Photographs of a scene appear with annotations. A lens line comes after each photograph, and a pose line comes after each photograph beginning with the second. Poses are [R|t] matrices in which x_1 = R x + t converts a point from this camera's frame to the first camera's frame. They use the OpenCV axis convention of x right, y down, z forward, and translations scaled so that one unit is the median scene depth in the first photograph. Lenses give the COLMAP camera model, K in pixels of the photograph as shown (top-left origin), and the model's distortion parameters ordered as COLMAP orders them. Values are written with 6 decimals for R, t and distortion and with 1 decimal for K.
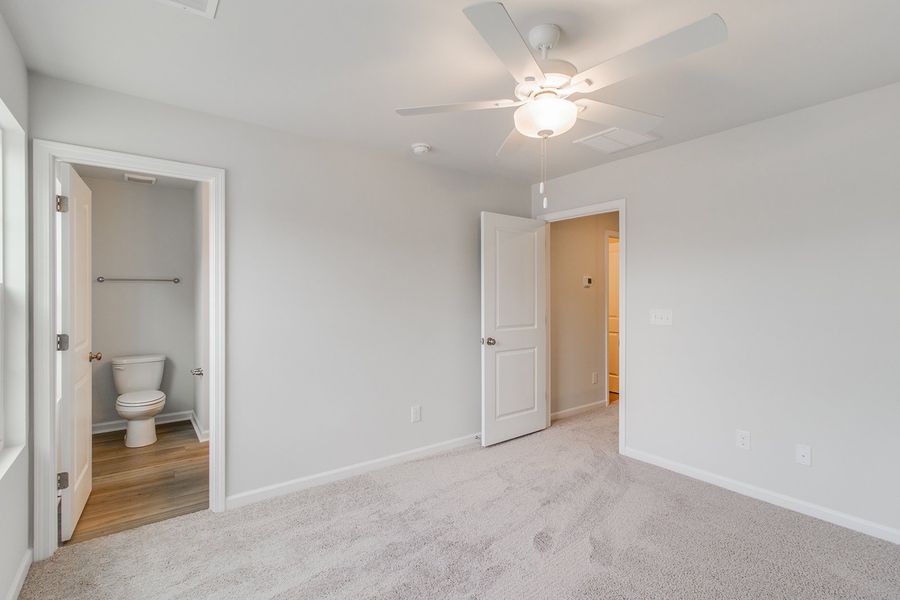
lens RADIAL K [[417.2, 0, 451.3], [0, 417.2, 296.1], [0, 0, 1]] dist [0.003446, 0.000060]
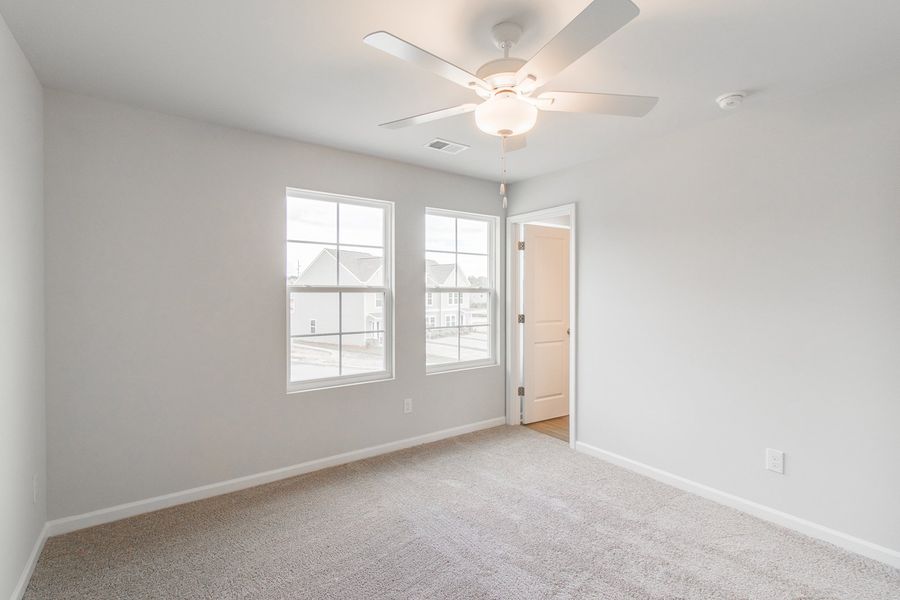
lens RADIAL K [[419.3, 0, 446.6], [0, 419.3, 296.9], [0, 0, 1]] dist [0.011767, -0.000393]
pose [[-0.023573, 0.006519, -0.999701, 0.889815], [0.004264, 0.999970, 0.006420, -0.002786], [0.999713, -0.004112, -0.023600, 0.635934]]
